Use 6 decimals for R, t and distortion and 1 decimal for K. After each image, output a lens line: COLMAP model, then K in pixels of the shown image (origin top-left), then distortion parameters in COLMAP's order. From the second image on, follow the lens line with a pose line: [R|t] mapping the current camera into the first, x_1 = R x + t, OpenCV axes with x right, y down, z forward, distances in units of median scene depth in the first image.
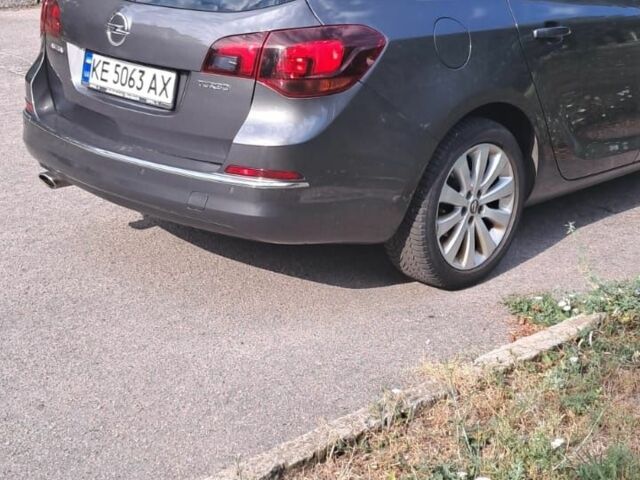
lens RADIAL K [[1203.4, 0, 320.0], [0, 1203.4, 240.0], [0, 0, 1]] dist [0.505676, -2.464411]
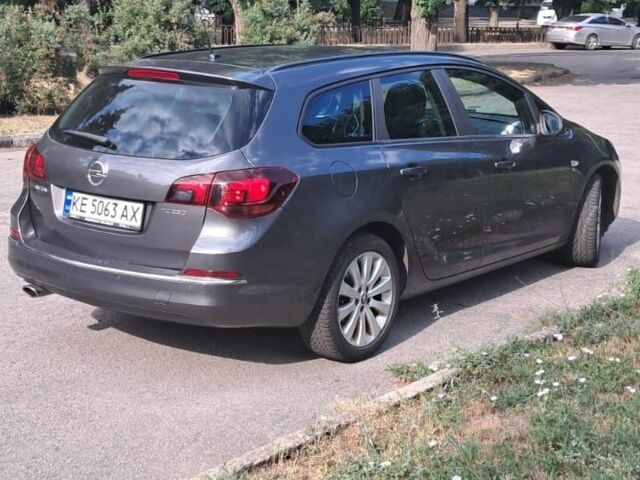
lens RADIAL K [[1203.4, 0, 320.0], [0, 1203.4, 240.0], [0, 0, 1]] dist [0.505676, -2.464411]
pose [[0.993580, -0.024344, 0.110481, -0.071465], [0.036551, 0.993277, -0.109842, 0.056421], [-0.107064, 0.113175, 0.987790, -0.338400]]
